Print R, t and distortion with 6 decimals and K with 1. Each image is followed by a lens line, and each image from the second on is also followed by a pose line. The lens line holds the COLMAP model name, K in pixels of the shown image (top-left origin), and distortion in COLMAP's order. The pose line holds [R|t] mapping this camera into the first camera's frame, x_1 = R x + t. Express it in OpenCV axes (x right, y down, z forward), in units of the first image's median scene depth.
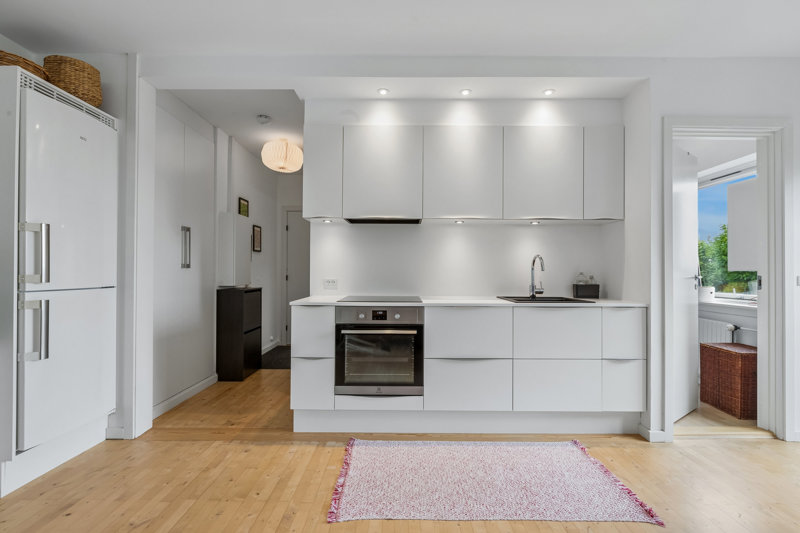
lens RADIAL K [[368.4, 0, 403.9], [0, 368.4, 269.0], [0, 0, 1]] dist [-0.005014, -0.000734]
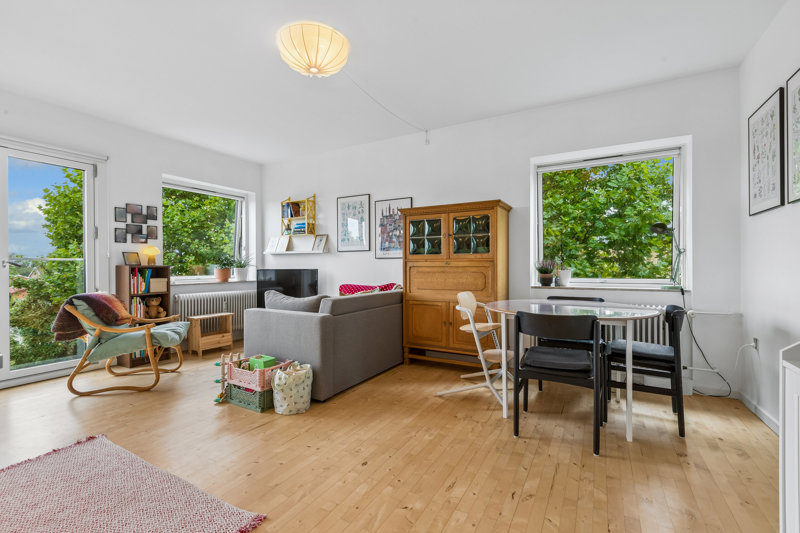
lens RADIAL K [[355.0, 0, 400.2], [0, 355.0, 267.4], [0, 0, 1]] dist [0.001315, 0.002399]
pose [[-0.871075, -0.001052, 0.491150, -0.619454], [-0.001845, 0.999998, -0.001129, 0.038004], [-0.491147, -0.001889, -0.871075, 1.064526]]
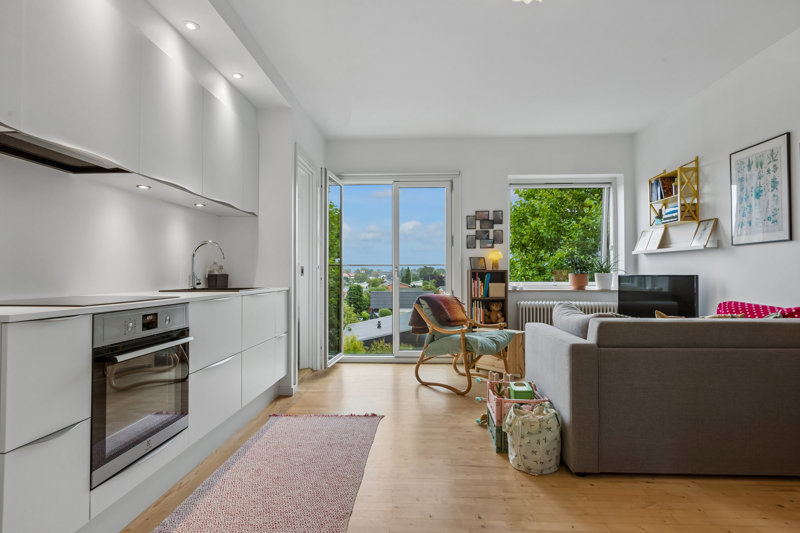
lens RADIAL K [[418.9, 0, 403.5], [0, 418.9, 266.9], [0, 0, 1]] dist [0.002384, 0.000209]
pose [[0.039230, 0.012401, 0.999153, -0.747152], [-0.005290, 0.999912, -0.012203, 0.040739], [-0.999216, -0.004807, 0.039293, 0.550255]]
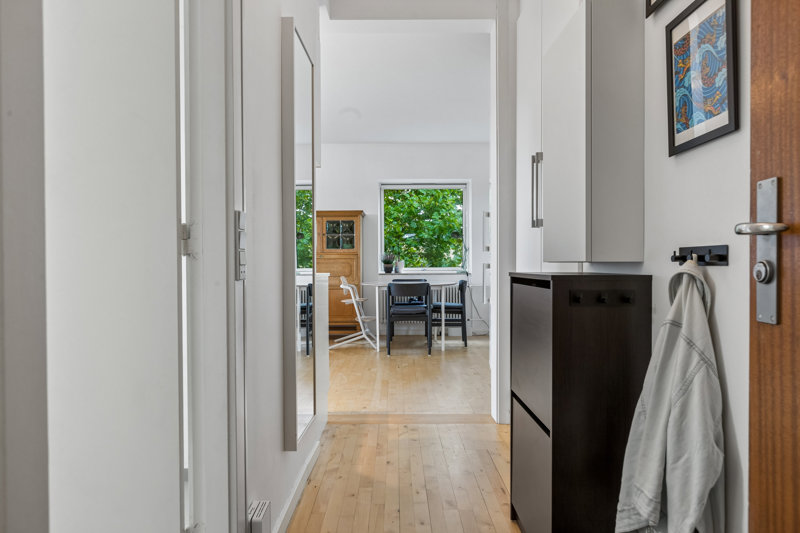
lens RADIAL K [[515.4, 0, 399.2], [0, 515.4, 266.7], [0, 0, 1]] dist [0.001727, 0.000011]
pose [[-0.999944, 0.000888, -0.010559, -0.458703], [0.000893, 1.000000, -0.000410, 0.075014], [0.010559, -0.000420, -0.999944, 2.360262]]
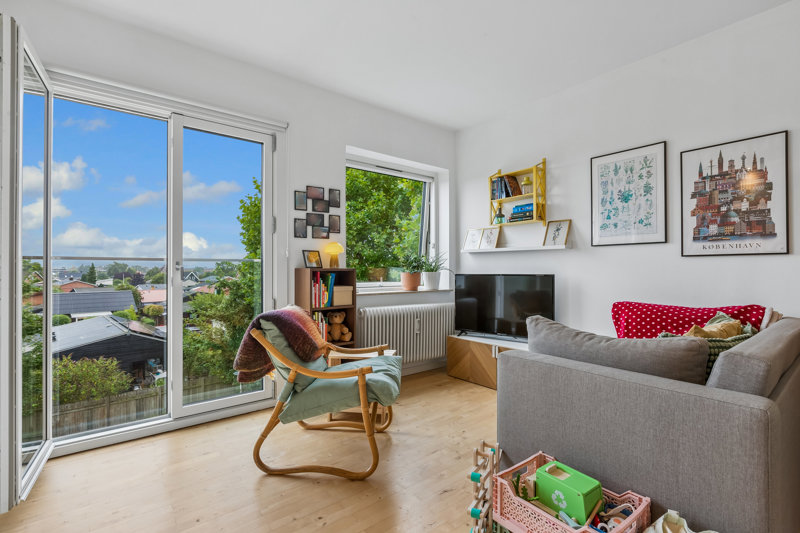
lens RADIAL K [[368.4, 0, 401.4], [0, 368.4, 268.1], [0, 0, 1]] dist [-0.005014, -0.000734]
pose [[-0.624557, 0.002651, 0.780975, 0.055646], [-0.006625, 0.999940, -0.008693, 0.037864], [-0.780951, -0.010604, -0.624502, 0.806317]]
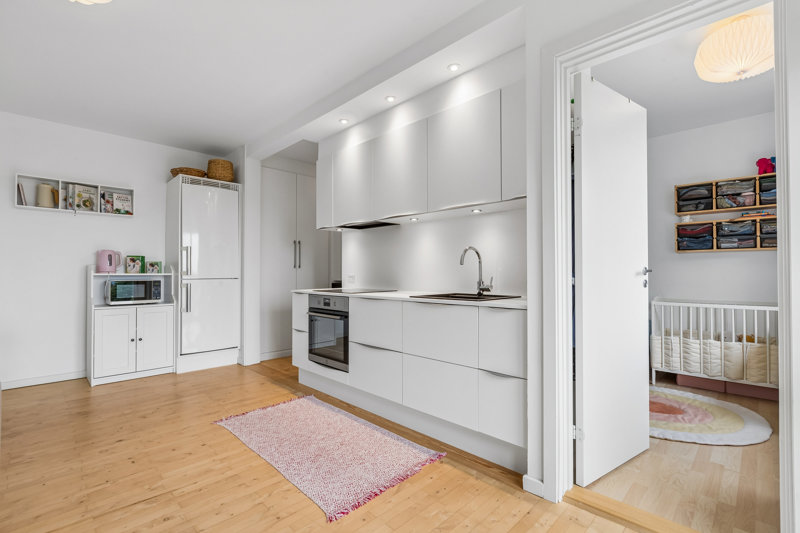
lens RADIAL K [[368.4, 0, 401.4], [0, 368.4, 267.6], [0, 0, 1]] dist [-0.005014, -0.000734]
pose [[0.707792, -0.015883, -0.706242, 1.005228], [0.008112, 0.999864, -0.014357, 0.027043], [0.706374, 0.004432, 0.707825, 0.285594]]
